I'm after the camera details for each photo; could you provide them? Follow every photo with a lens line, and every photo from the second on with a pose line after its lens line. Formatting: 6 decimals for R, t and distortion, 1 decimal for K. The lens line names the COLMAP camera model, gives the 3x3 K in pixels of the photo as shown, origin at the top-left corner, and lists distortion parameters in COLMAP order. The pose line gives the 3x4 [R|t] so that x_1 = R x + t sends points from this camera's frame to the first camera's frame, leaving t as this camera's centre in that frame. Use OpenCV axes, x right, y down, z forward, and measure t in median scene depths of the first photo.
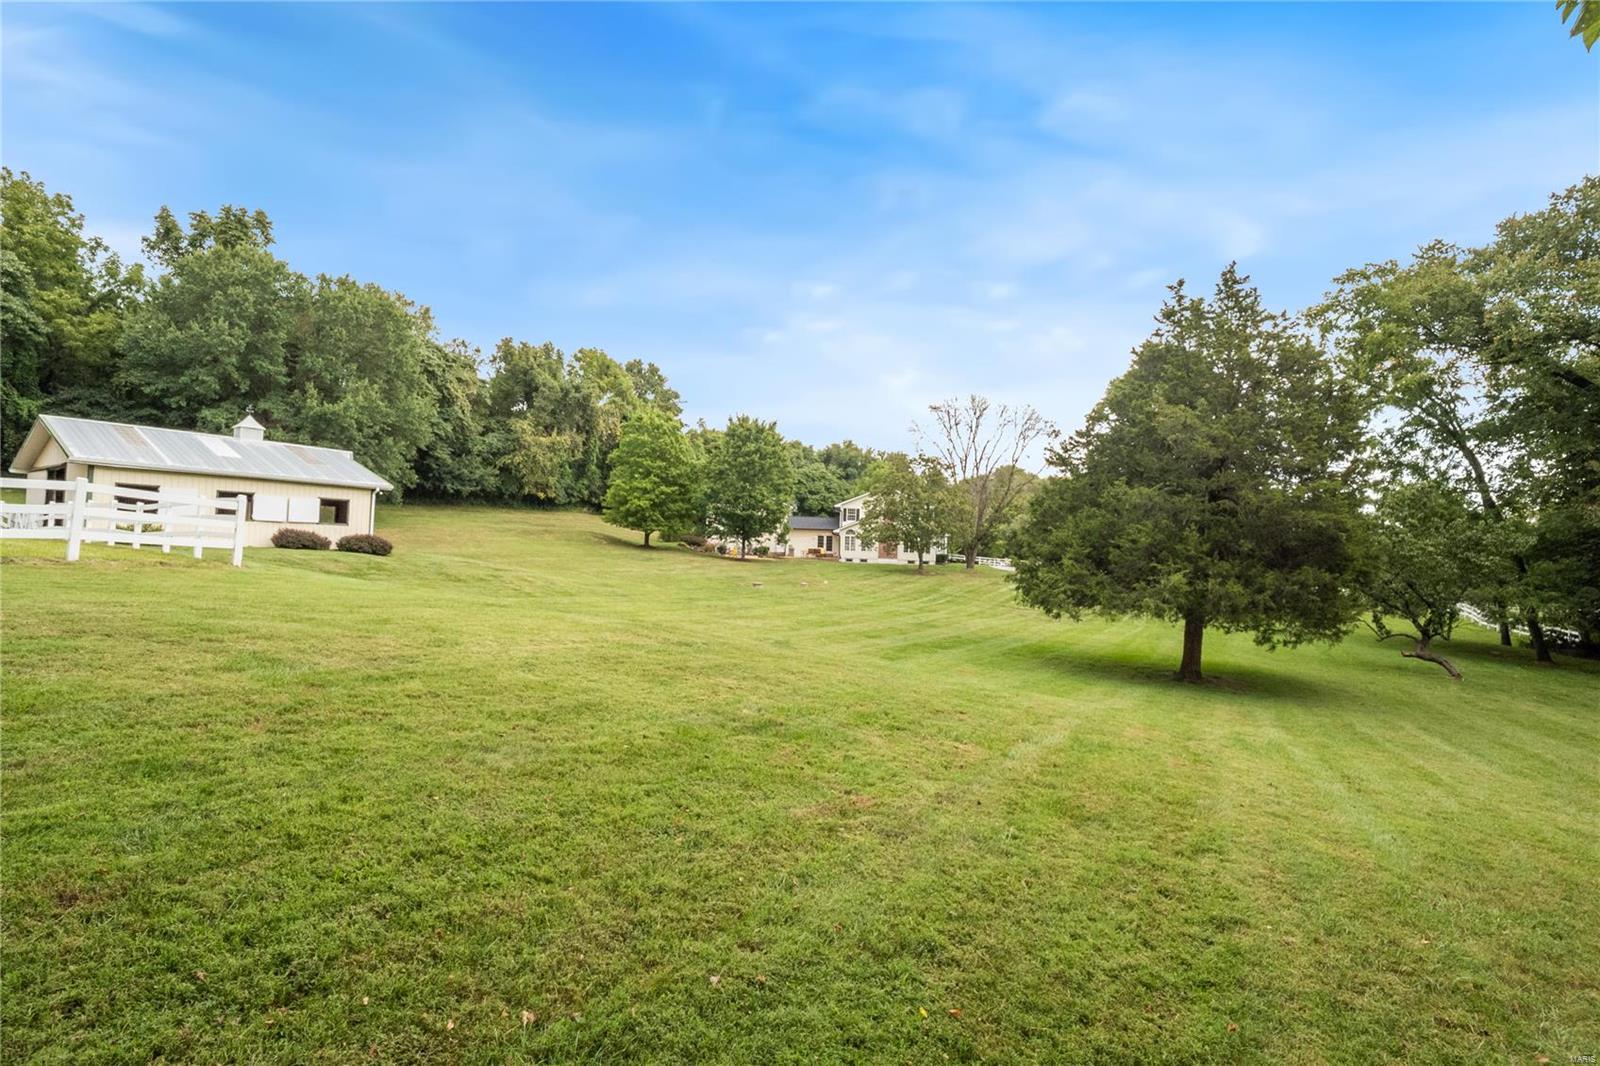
lens RADIAL K [[758.5, 0, 796.4], [0, 758.5, 525.5], [0, 0, 1]] dist [-0.003217, -0.001289]
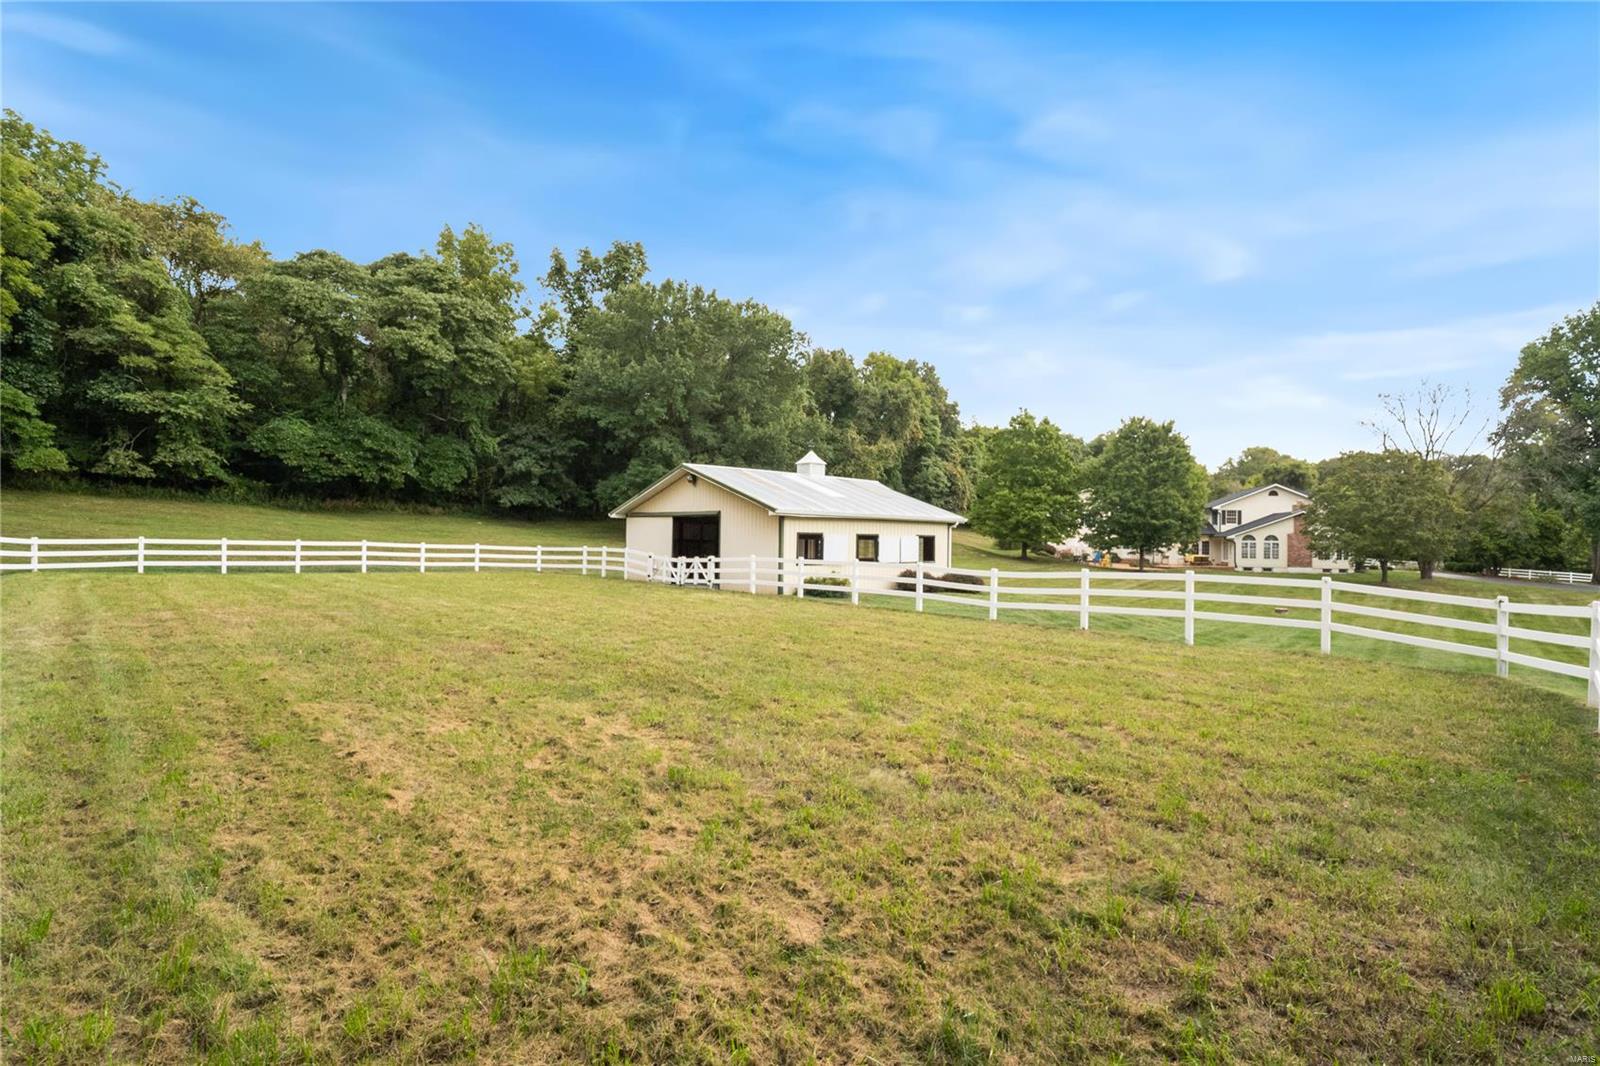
lens RADIAL K [[758.5, 0, 796.4], [0, 758.5, 525.5], [0, 0, 1]] dist [-0.003217, -0.001289]
pose [[0.980961, -0.024900, -0.192604, -0.310370], [0.027445, 0.999568, 0.010558, -0.033072], [0.192258, -0.015643, 0.981220, 0.017713]]
